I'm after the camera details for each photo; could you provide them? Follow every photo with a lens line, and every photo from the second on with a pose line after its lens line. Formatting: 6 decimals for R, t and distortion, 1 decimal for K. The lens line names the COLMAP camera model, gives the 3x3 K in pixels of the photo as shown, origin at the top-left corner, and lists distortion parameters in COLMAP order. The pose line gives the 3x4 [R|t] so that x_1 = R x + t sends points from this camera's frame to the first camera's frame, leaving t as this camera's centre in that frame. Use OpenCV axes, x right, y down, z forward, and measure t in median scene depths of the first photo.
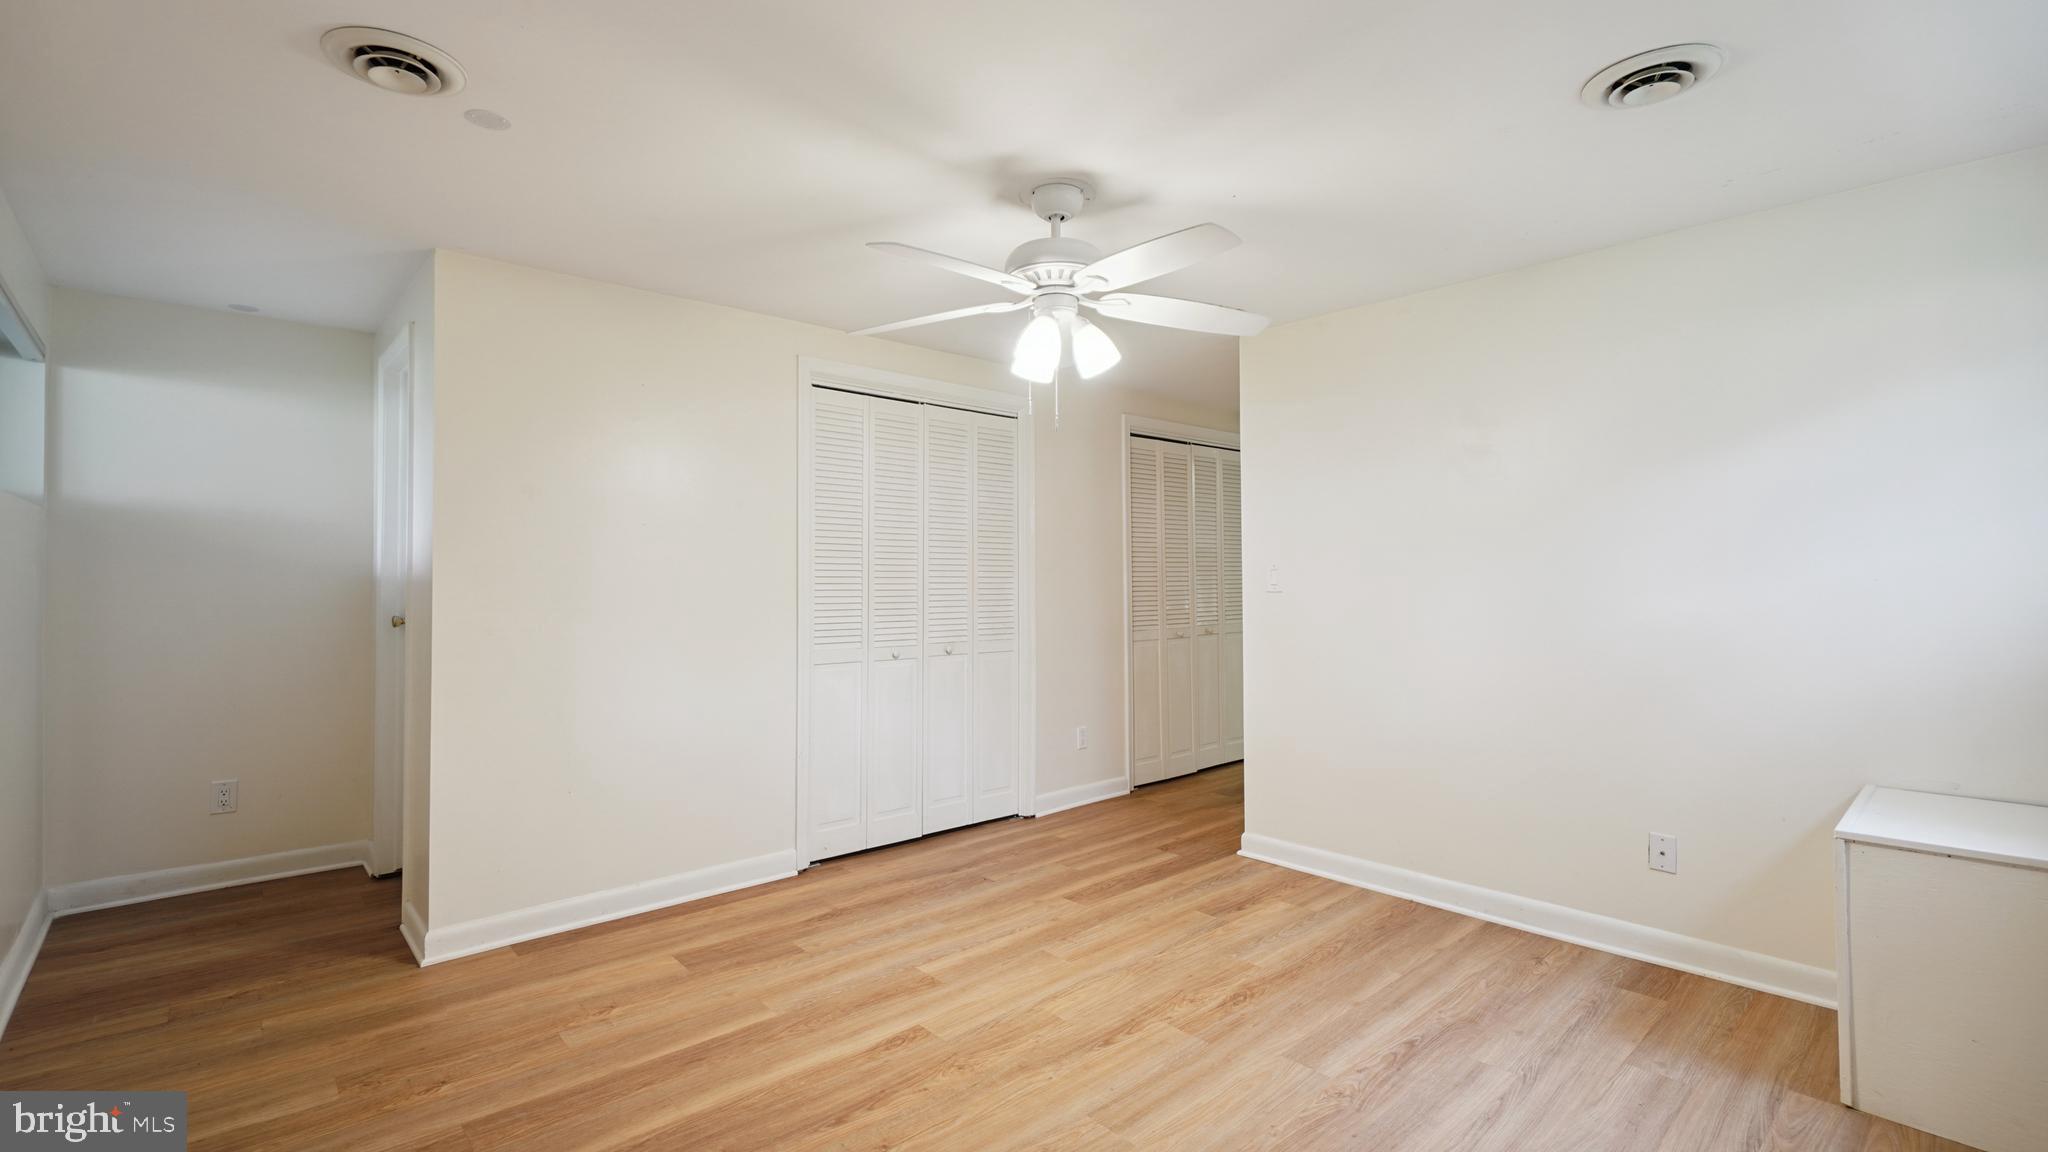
lens RADIAL K [[916.0, 0, 1029.9], [0, 916.0, 587.0], [0, 0, 1]] dist [-0.004080, -0.001375]
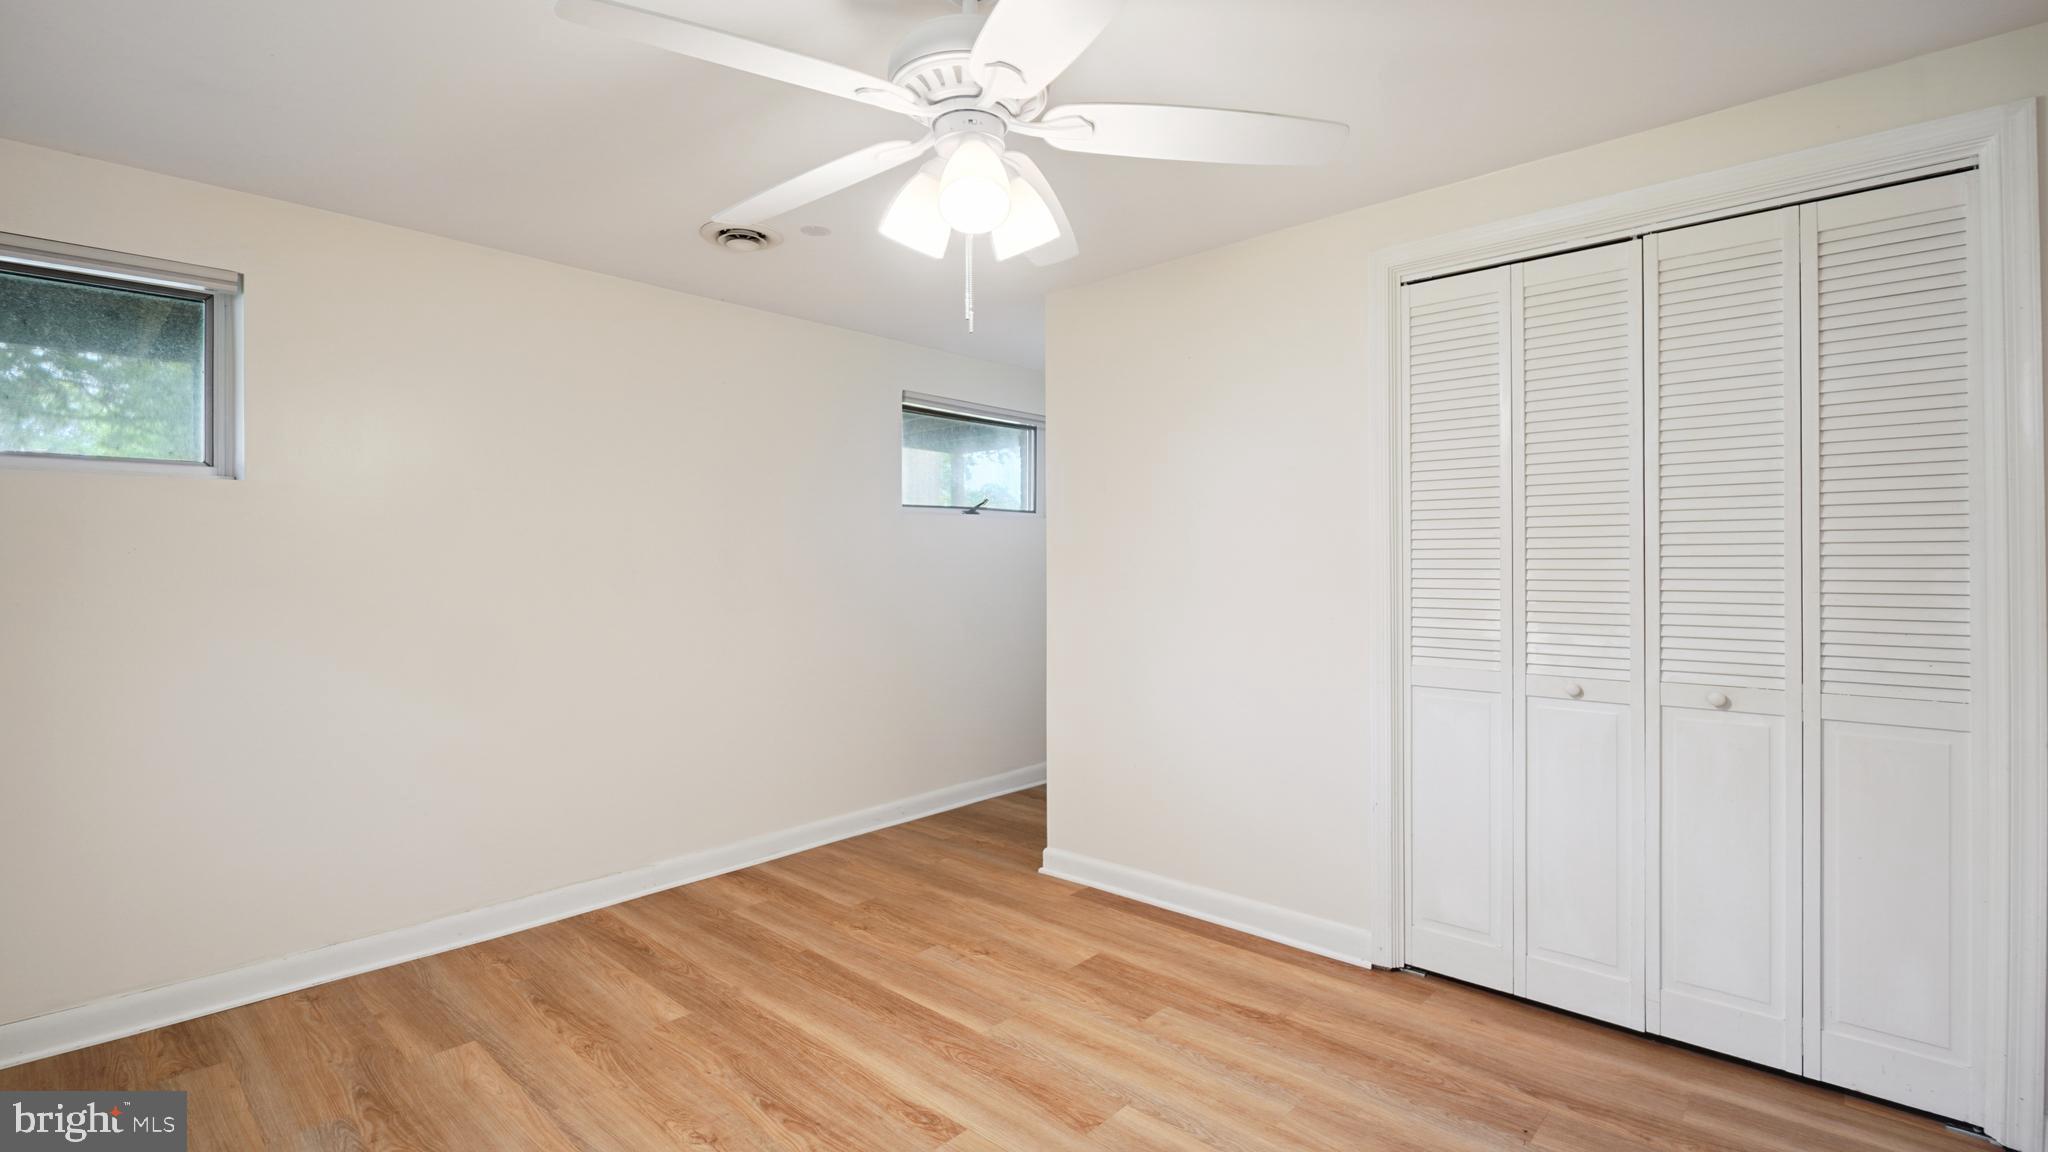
lens RADIAL K [[916.0, 0, 1008.7], [0, 916.0, 571.8], [0, 0, 1]] dist [-0.004080, -0.001375]
pose [[0.074836, 0.007815, -0.997165, 0.559375], [-0.003699, 0.999965, 0.007559, -0.007899], [0.997189, 0.003123, 0.074863, 0.820423]]
